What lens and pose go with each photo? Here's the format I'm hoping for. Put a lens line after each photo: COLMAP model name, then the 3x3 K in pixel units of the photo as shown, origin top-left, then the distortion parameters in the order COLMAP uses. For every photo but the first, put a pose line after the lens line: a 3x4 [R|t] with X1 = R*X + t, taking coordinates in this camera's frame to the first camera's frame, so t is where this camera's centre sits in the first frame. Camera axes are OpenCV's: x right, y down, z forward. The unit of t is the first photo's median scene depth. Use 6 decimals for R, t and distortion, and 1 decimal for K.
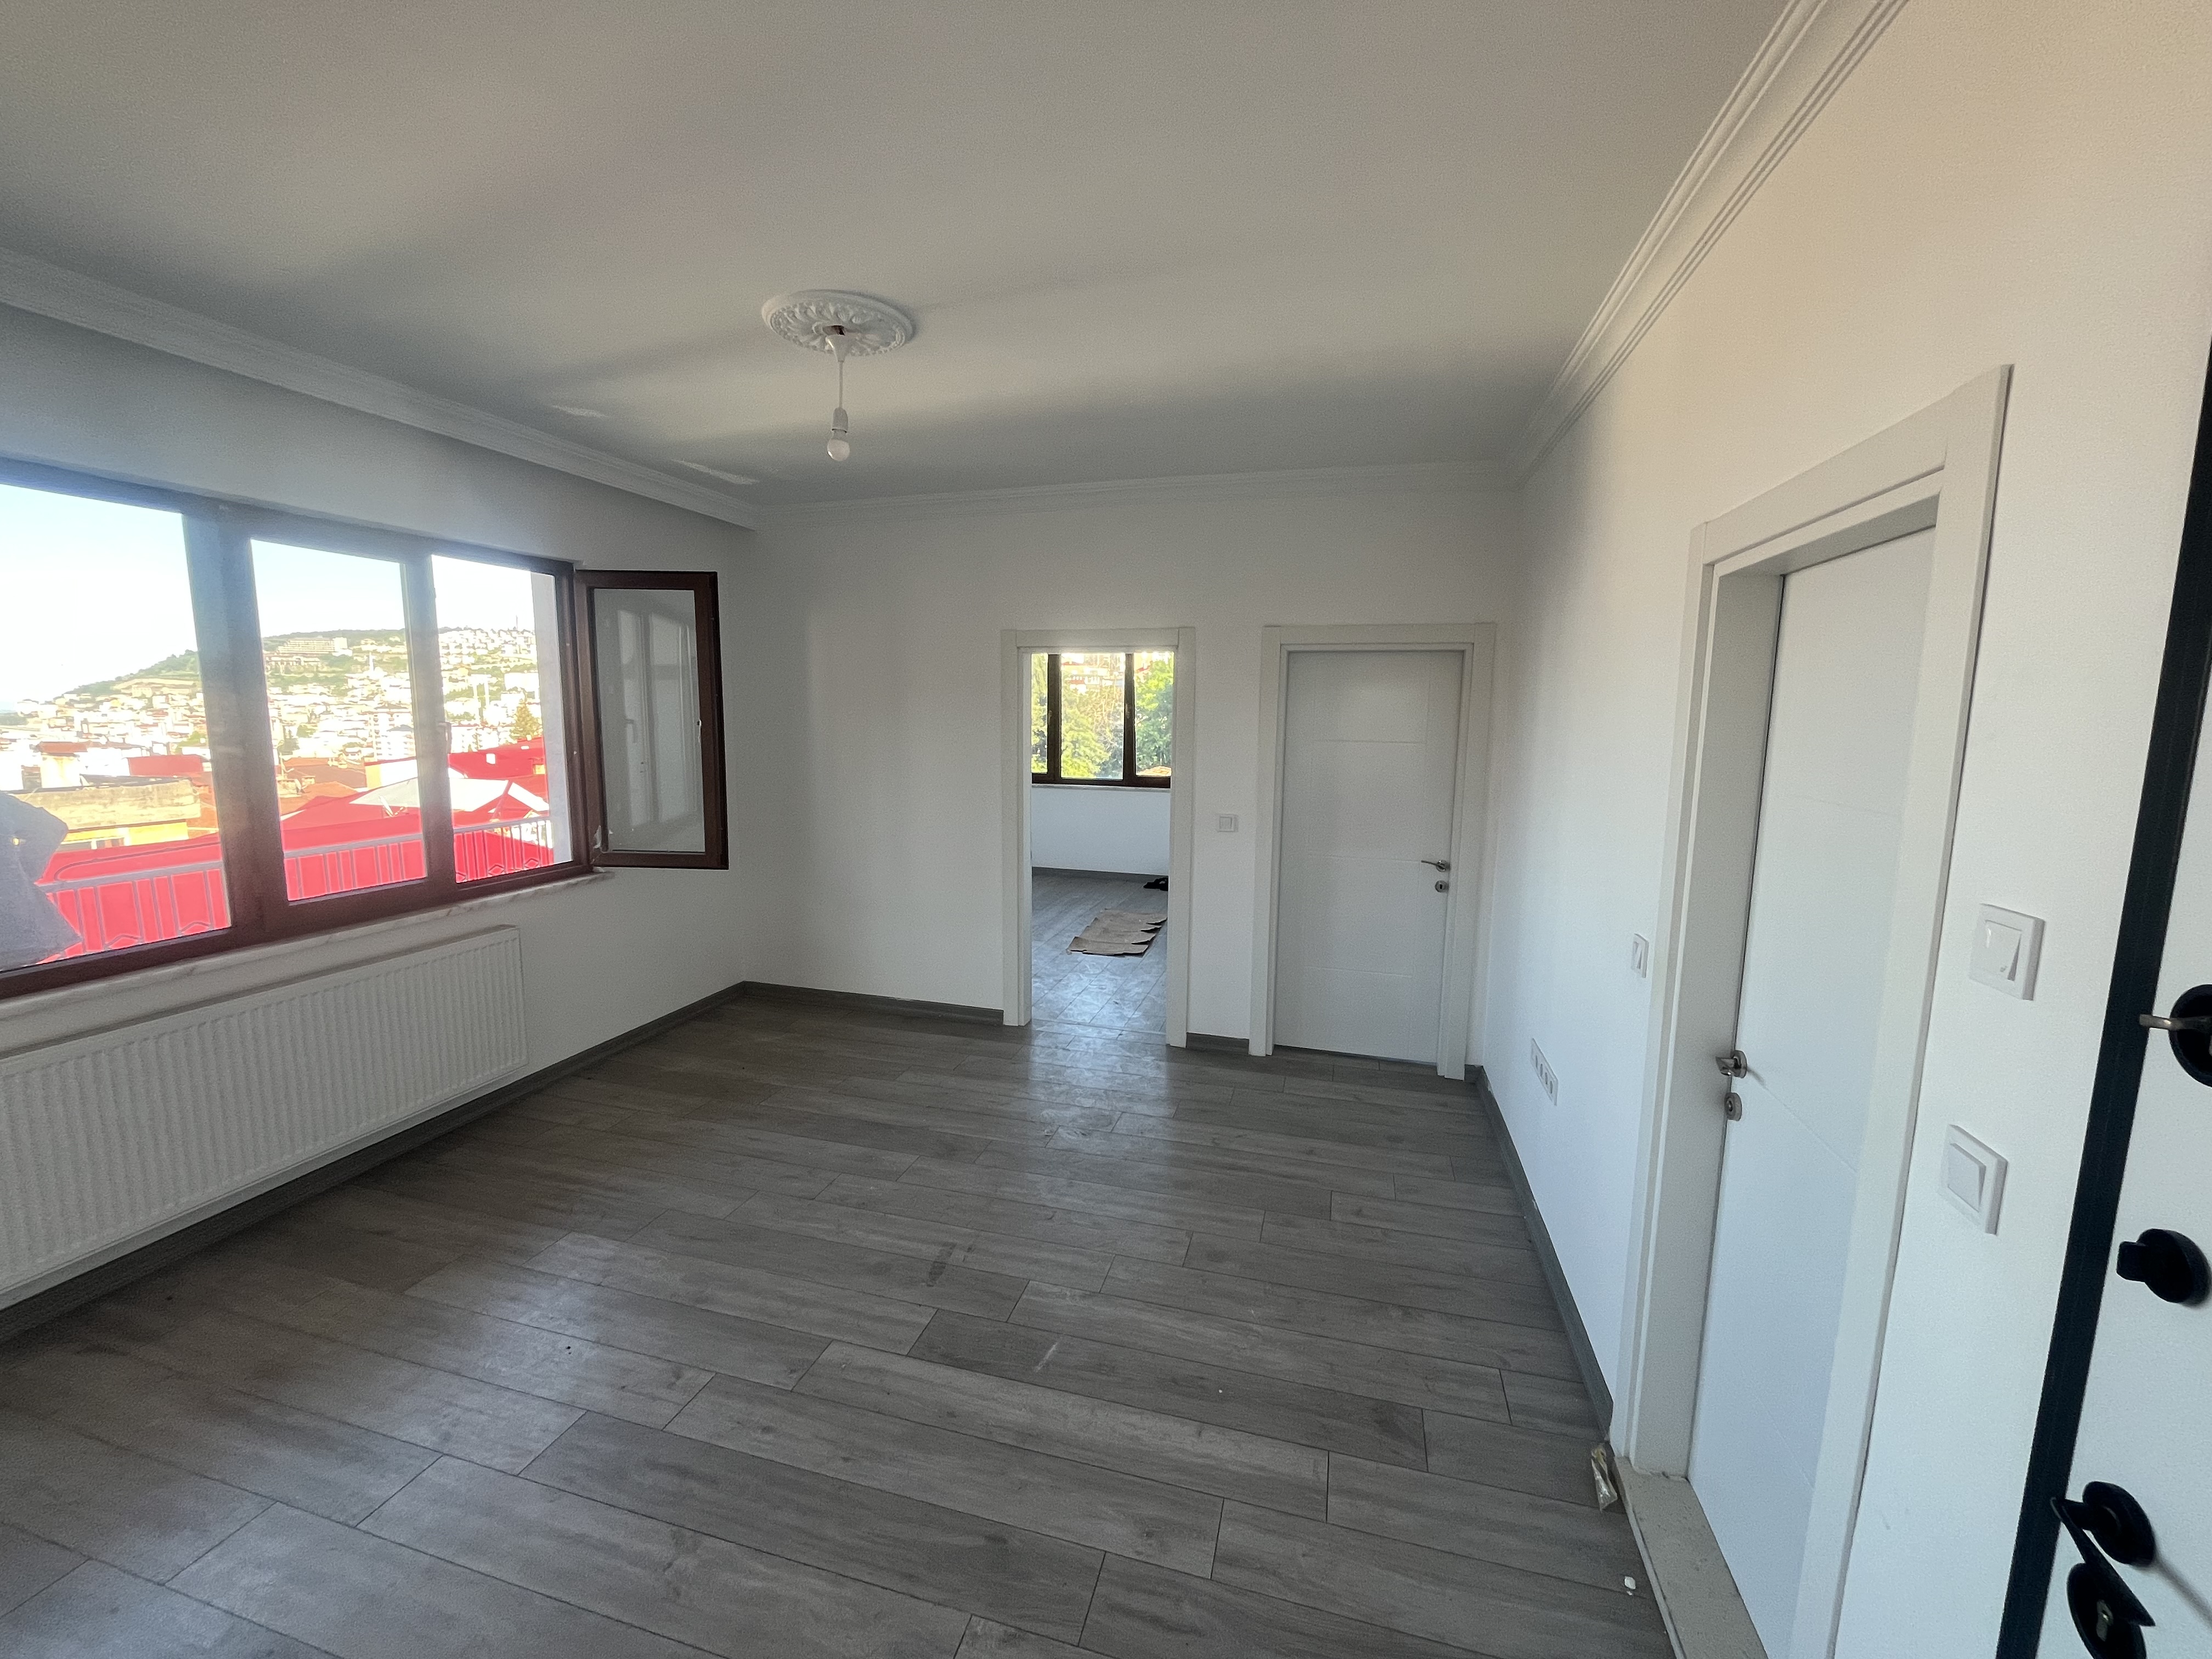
lens RADIAL K [[897.5, 0, 1100.4], [0, 897.5, 827.8], [0, 0, 1]] dist [-0.001567, -0.000363]
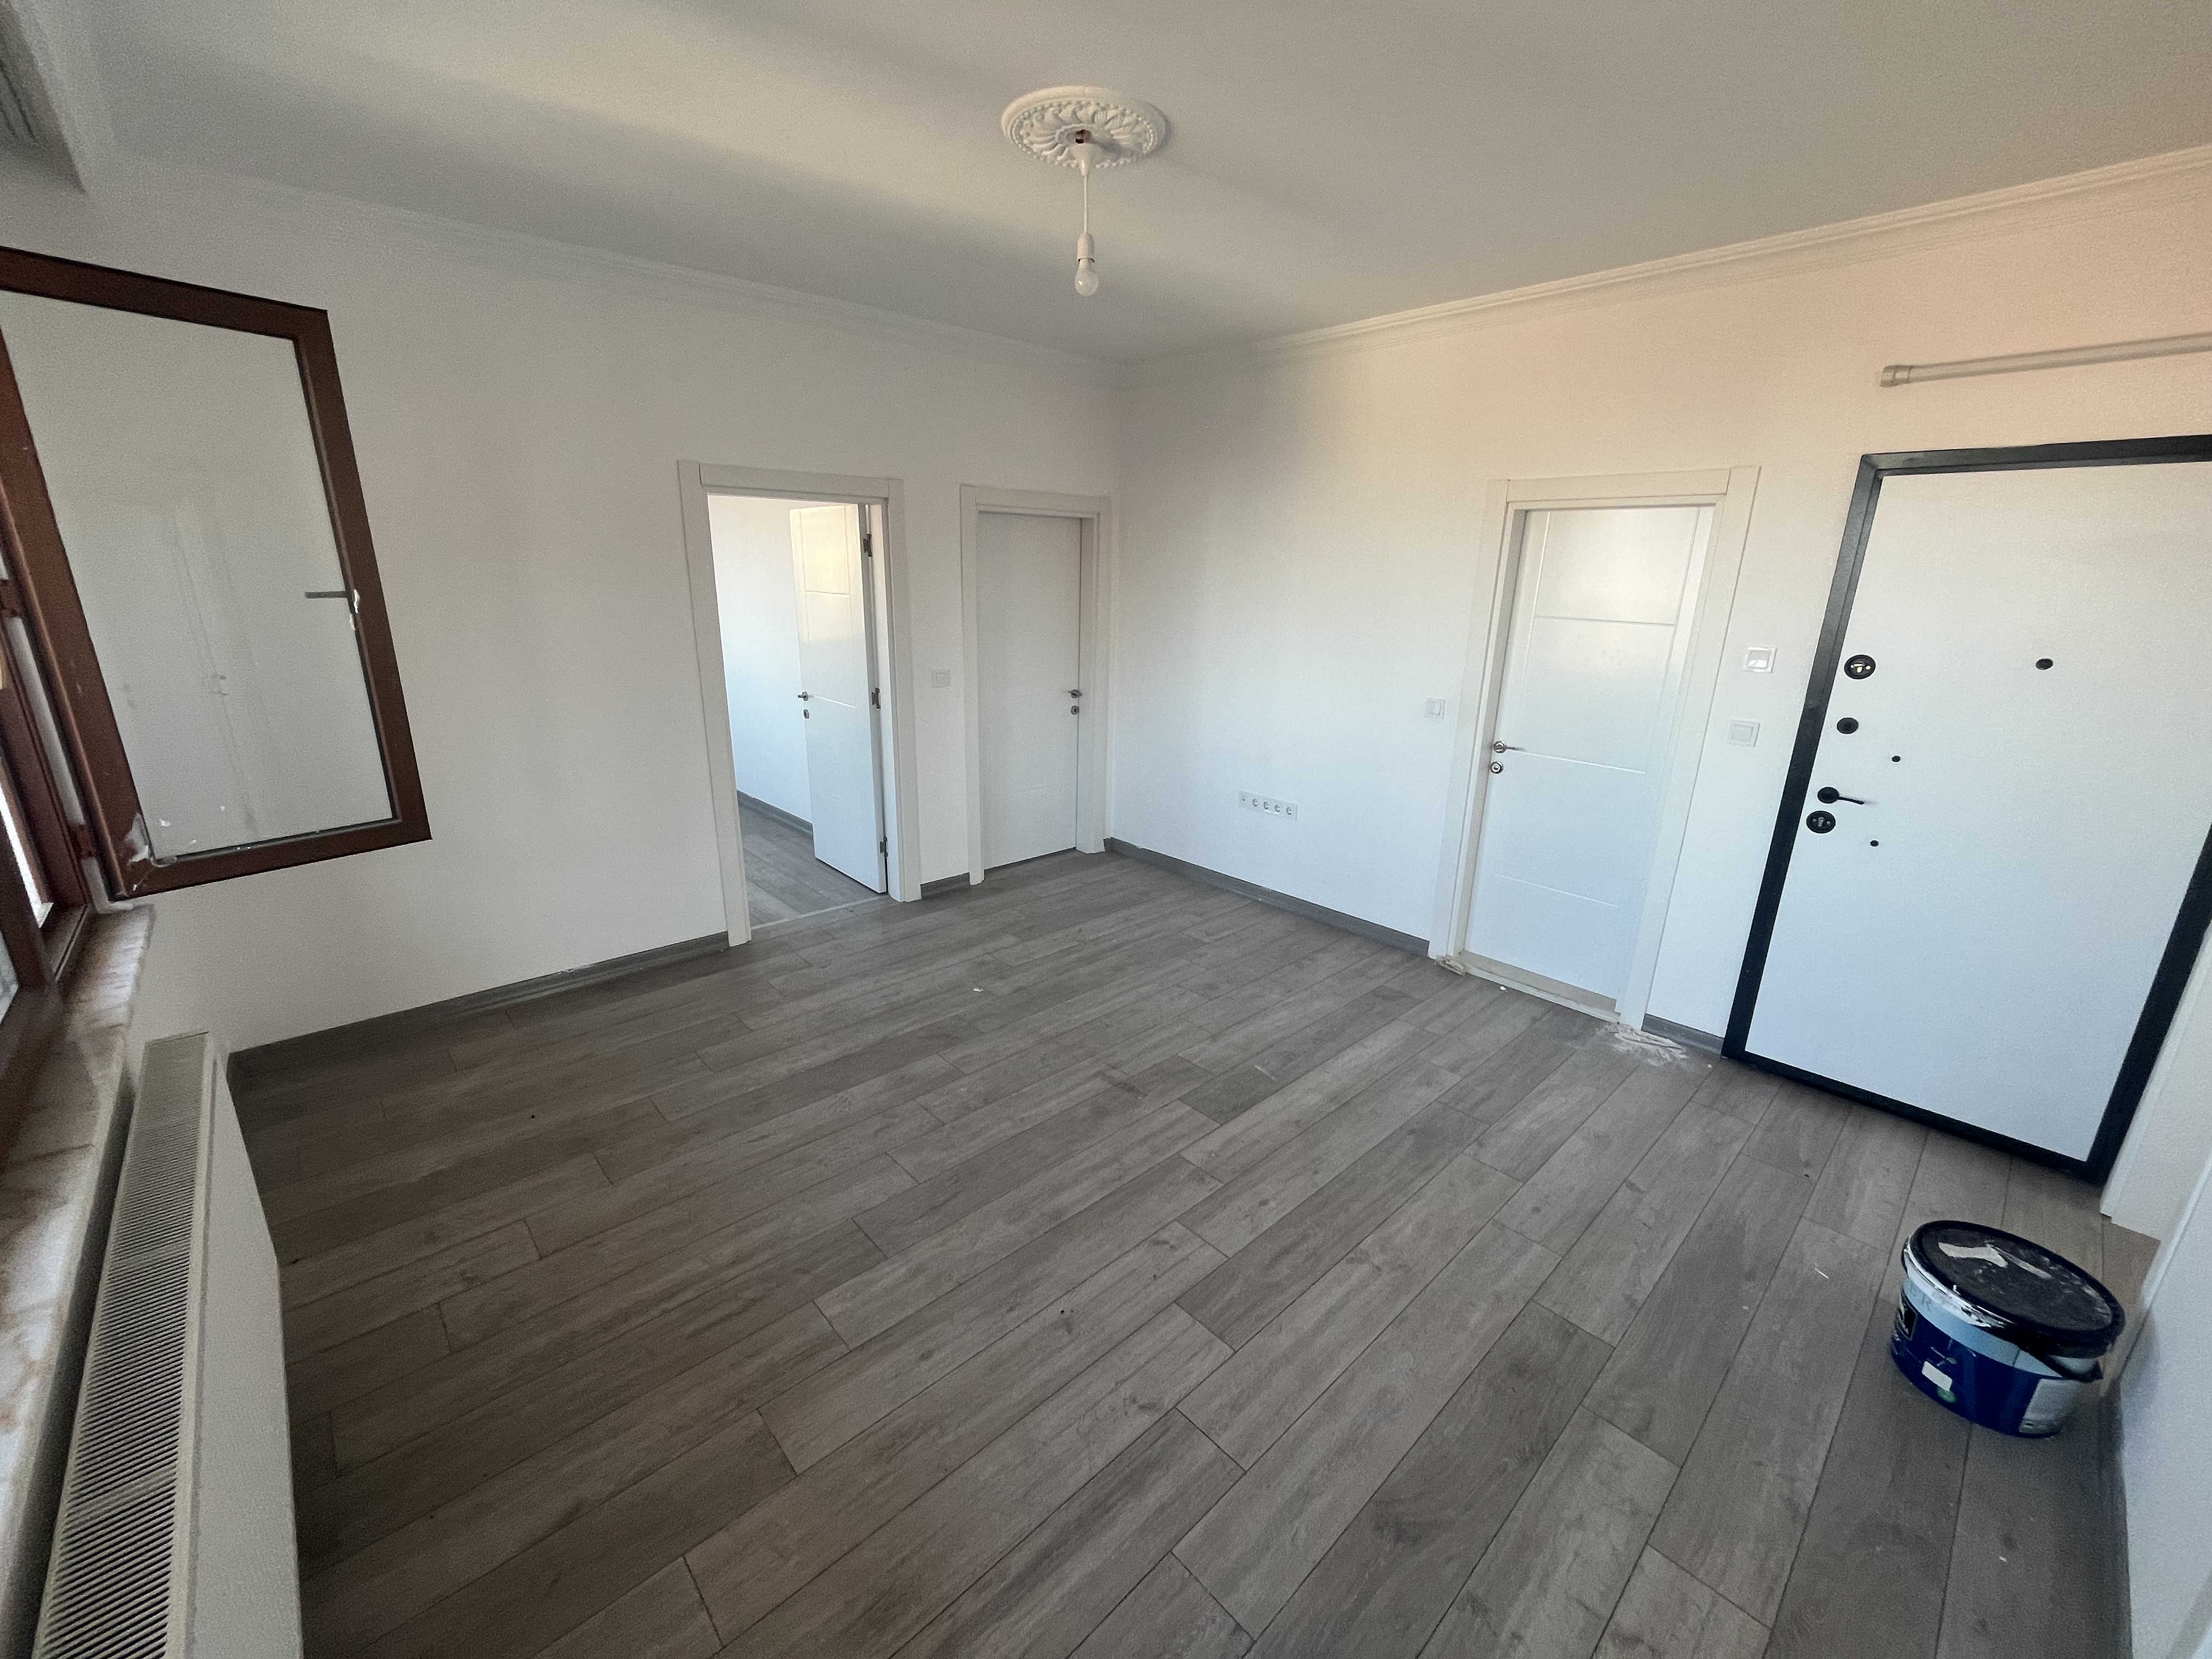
lens RADIAL K [[897.5, 0, 1100.4], [0, 897.5, 827.8], [0, 0, 1]] dist [-0.001567, -0.000363]
pose [[0.520704, -0.240390, 0.819195, -0.883108], [0.101613, 0.970169, 0.220105, -0.062988], [-0.847669, -0.031369, 0.529597, 0.374687]]
